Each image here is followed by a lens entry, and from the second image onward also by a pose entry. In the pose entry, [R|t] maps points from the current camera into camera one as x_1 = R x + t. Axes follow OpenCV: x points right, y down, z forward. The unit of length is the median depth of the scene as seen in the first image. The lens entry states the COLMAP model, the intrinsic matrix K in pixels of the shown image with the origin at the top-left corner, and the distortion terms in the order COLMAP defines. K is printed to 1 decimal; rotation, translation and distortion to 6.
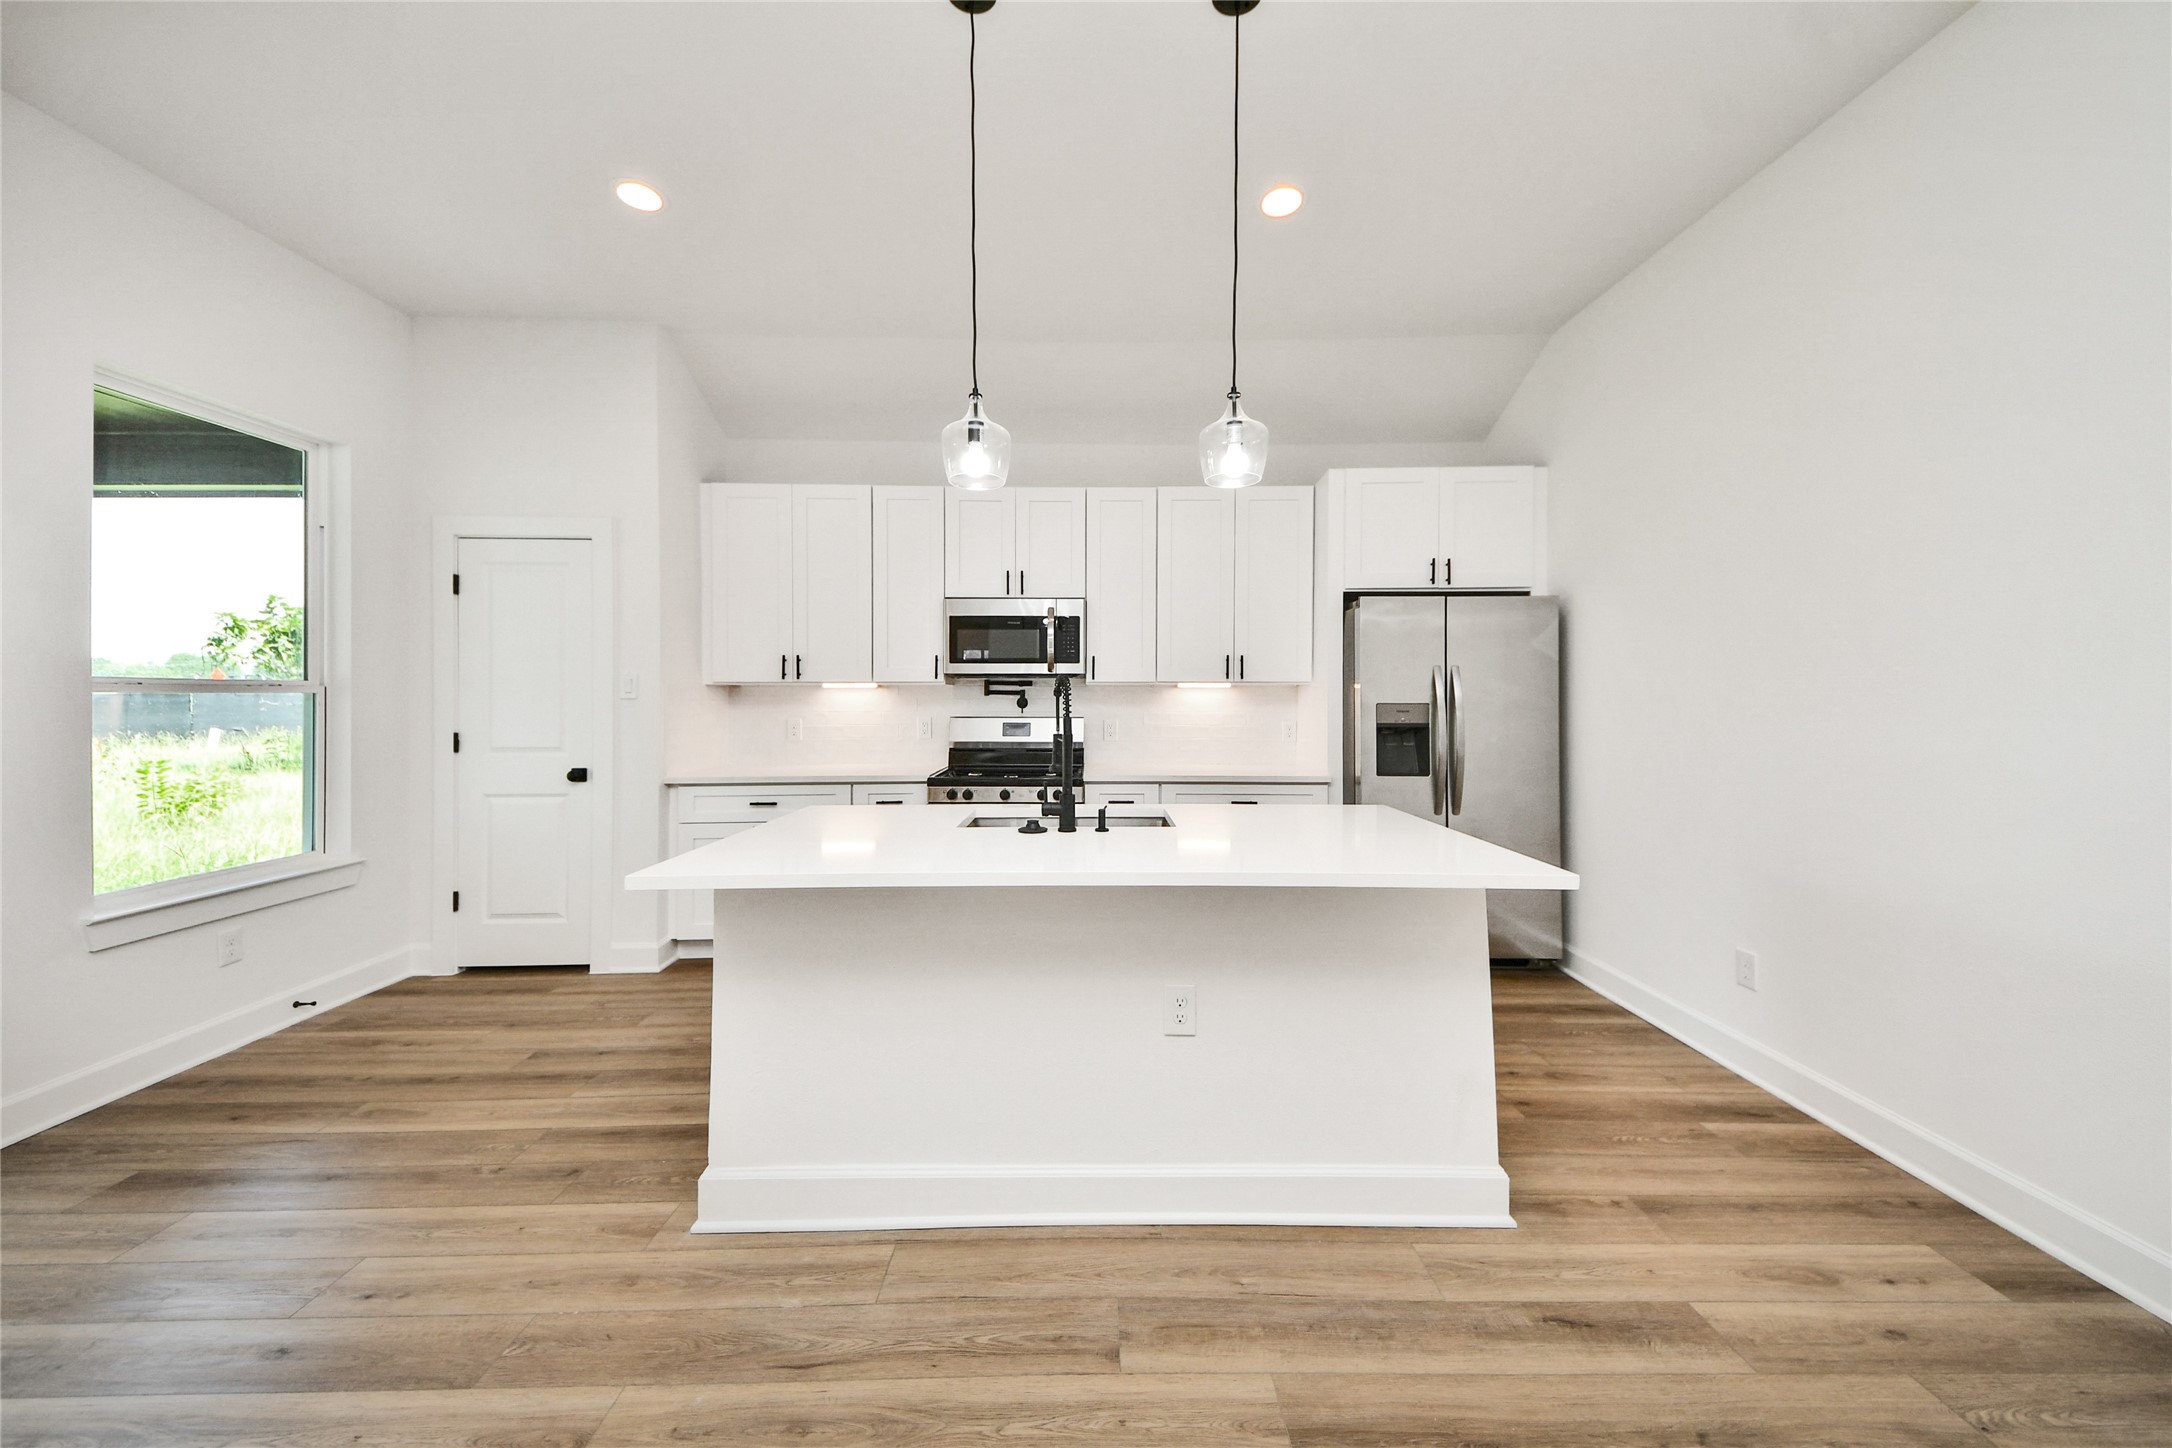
lens RADIAL K [[781.2, 0, 1093.1], [0, 781.2, 693.4], [0, 0, 1]] dist [0.043288, -0.014196]
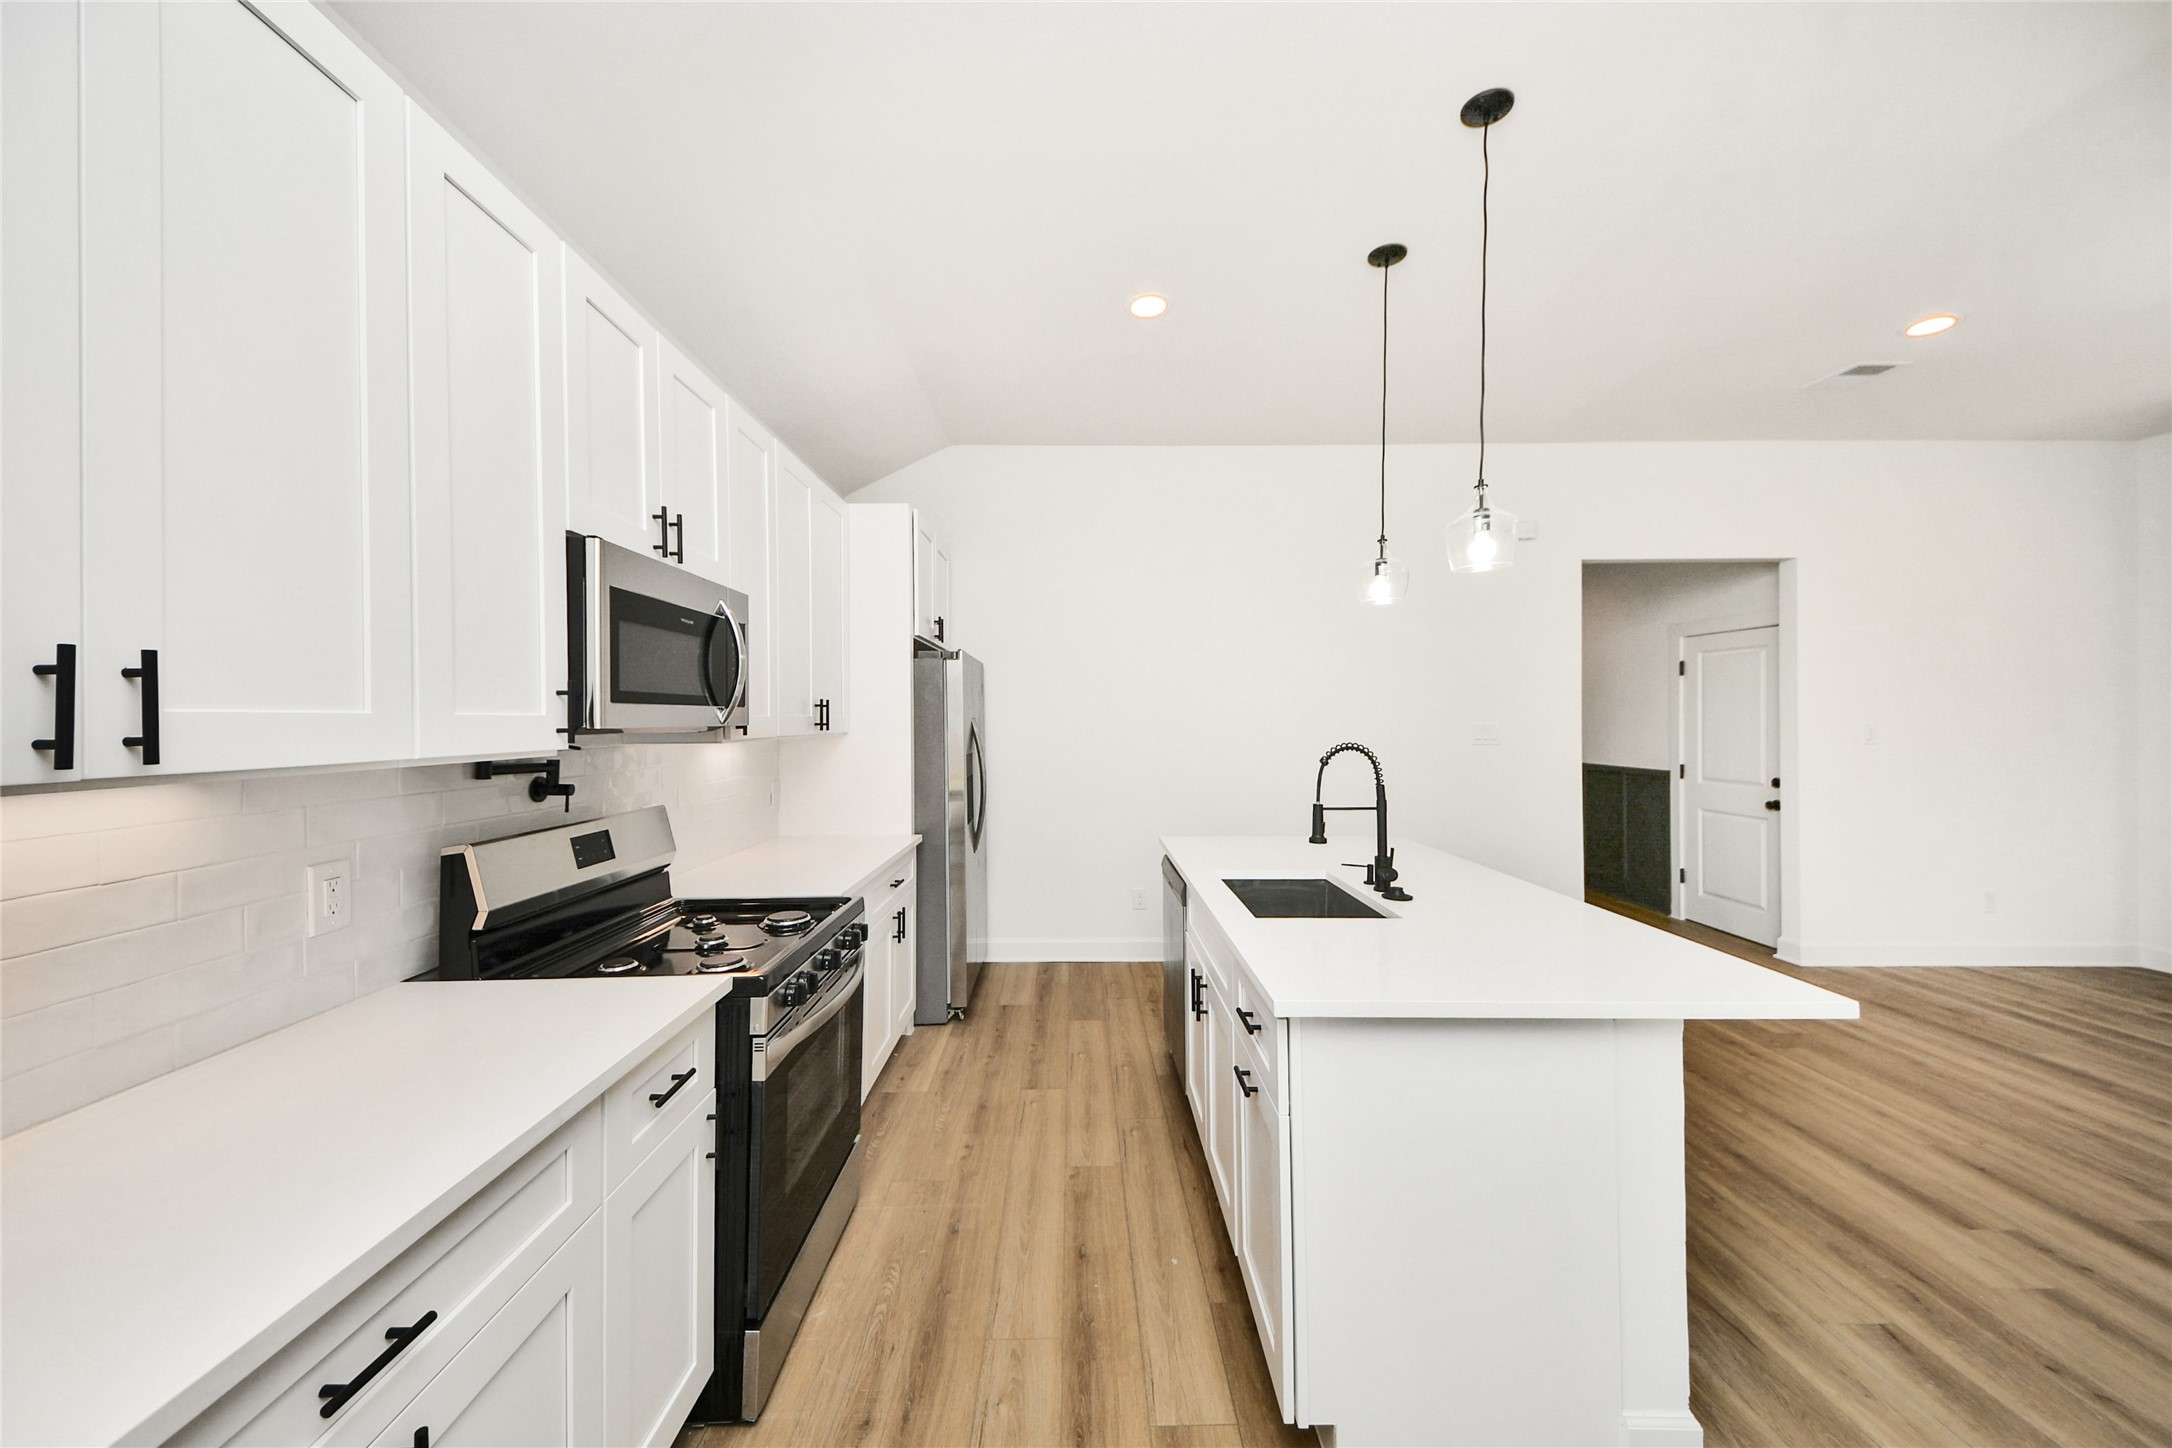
lens RADIAL K [[788.2, 0, 1091.5], [0, 788.2, 712.0], [0, 0, 1]] dist [0.048847, -0.014680]
pose [[-0.012464, 0.008858, 0.999883, -0.705645], [-0.002312, 0.999958, -0.008888, -0.036915], [-0.999920, -0.002423, -0.012443, 0.883928]]
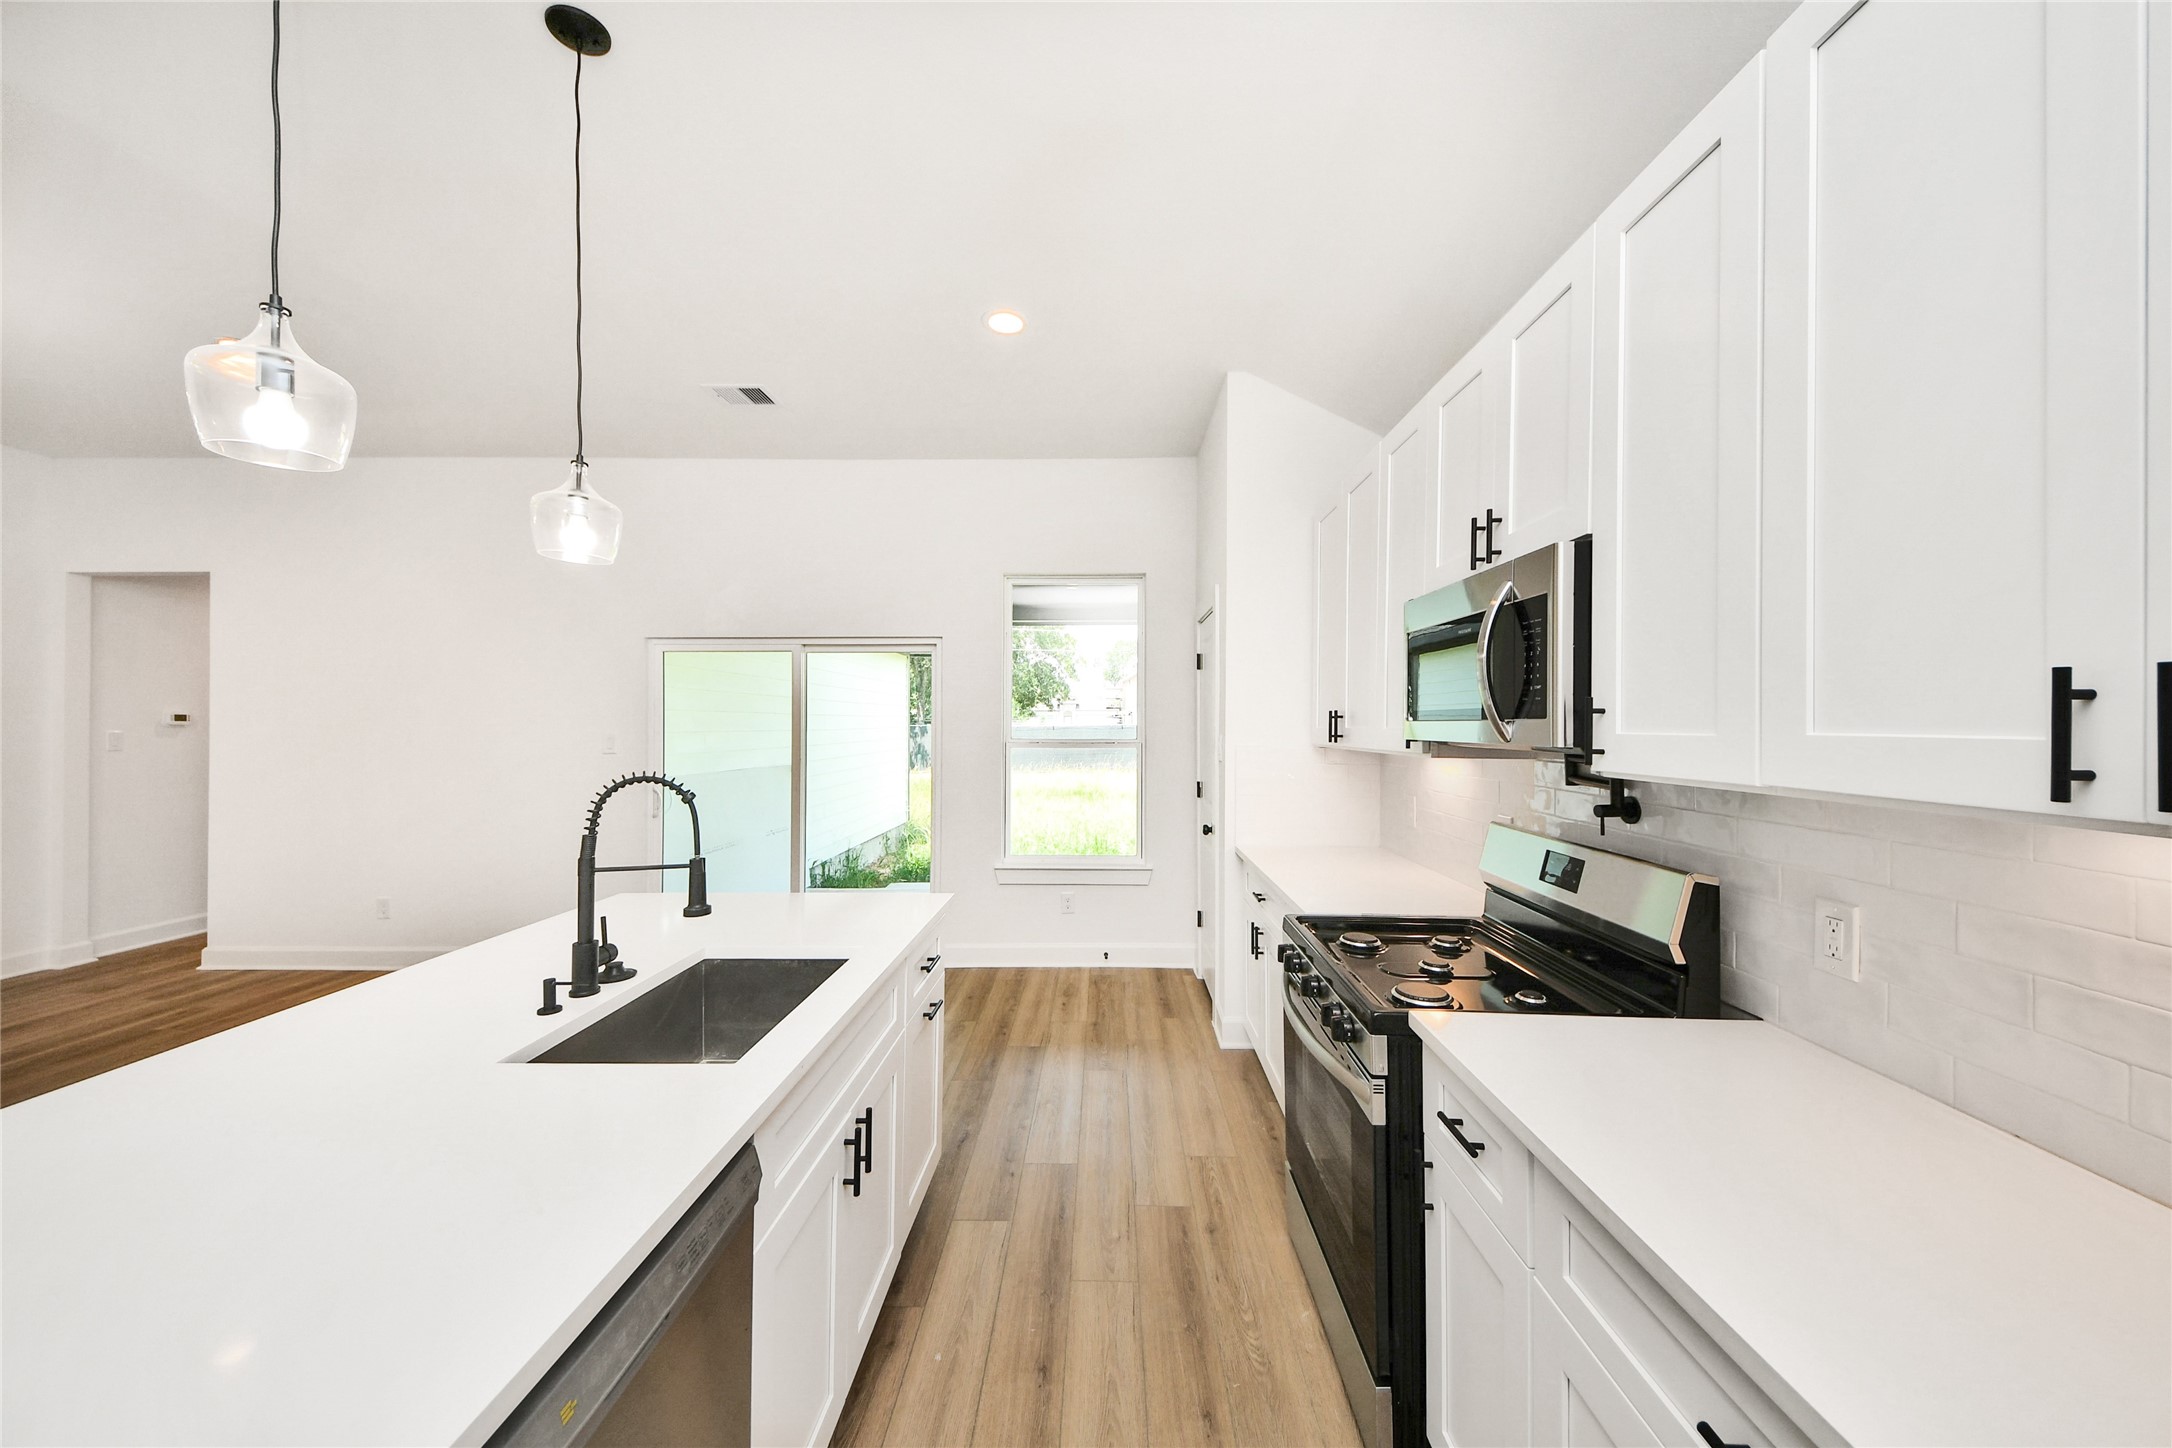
lens RADIAL K [[769.9, 0, 1091.8], [0, 769.9, 720.7], [0, 0, 1]] dist [0.056160, -0.019594]
pose [[-0.029630, -0.002966, -0.999557, 0.426781], [0.003959, 0.999987, -0.003084, -0.044681], [0.999553, -0.004049, -0.029618, 0.931006]]
